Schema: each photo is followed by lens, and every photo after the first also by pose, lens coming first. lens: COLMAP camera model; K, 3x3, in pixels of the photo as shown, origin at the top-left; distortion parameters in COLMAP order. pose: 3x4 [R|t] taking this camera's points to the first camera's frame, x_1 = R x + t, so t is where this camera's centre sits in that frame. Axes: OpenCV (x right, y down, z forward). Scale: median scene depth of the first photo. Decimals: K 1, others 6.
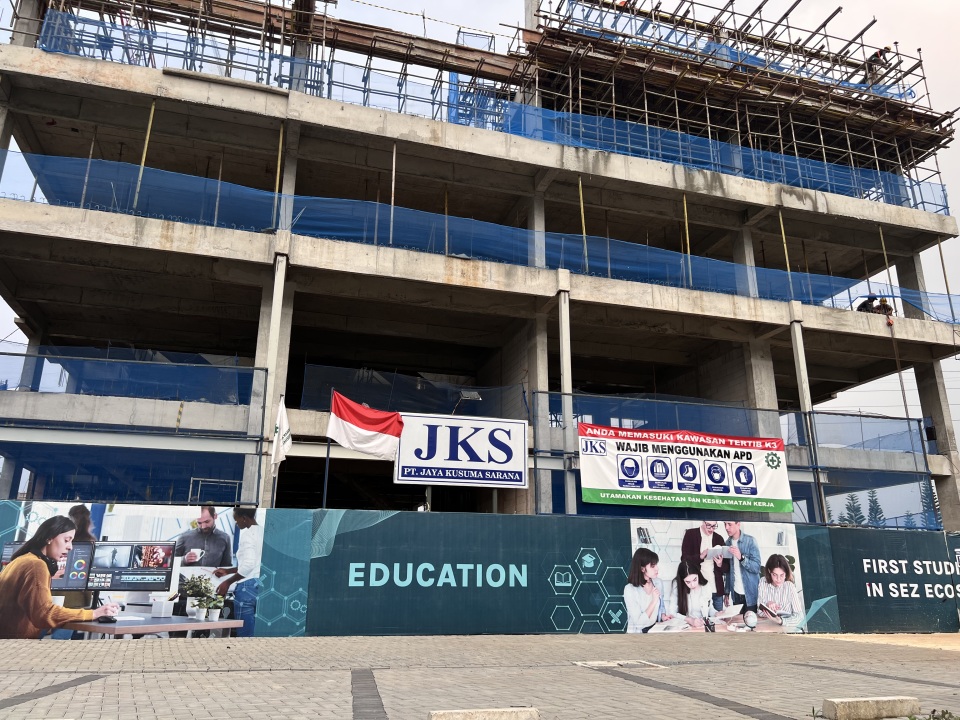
lens RADIAL K [[718.3, 0, 484.6], [0, 718.3, 353.8], [0, 0, 1]] dist [0.047753, -0.057386]
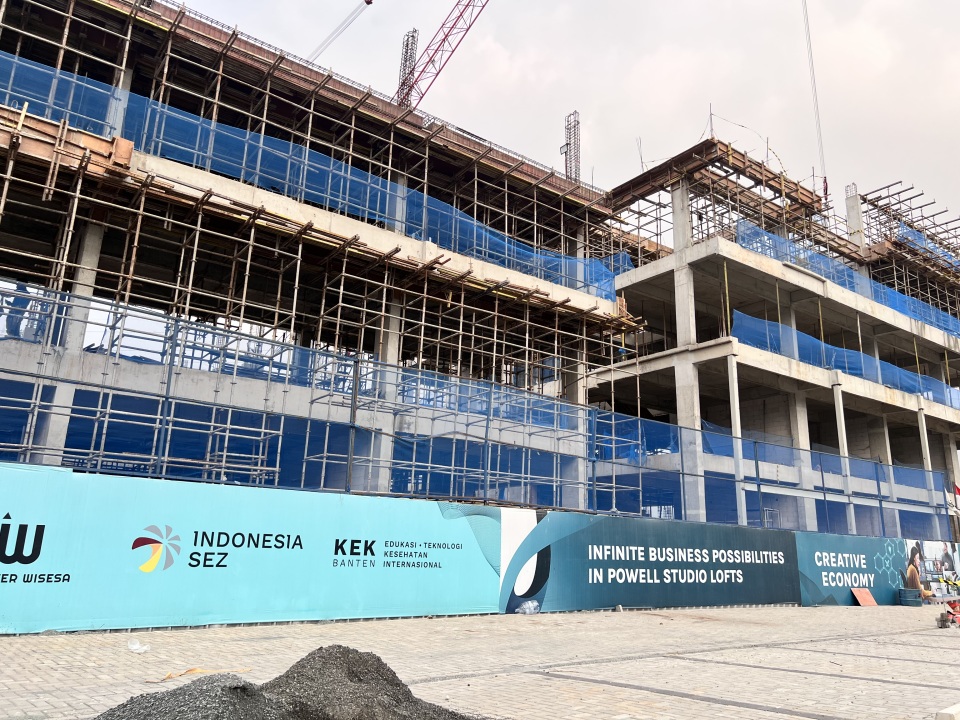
lens RADIAL K [[844.1, 0, 480.6], [0, 844.1, 288.3], [0, 0, 1]] dist [0.011522, -0.000031]
pose [[0.913623, 0.133574, 0.383992, -2.299724], [-0.129307, 0.990913, -0.037038, -0.221482], [-0.385450, -0.015814, 0.922593, -0.647270]]
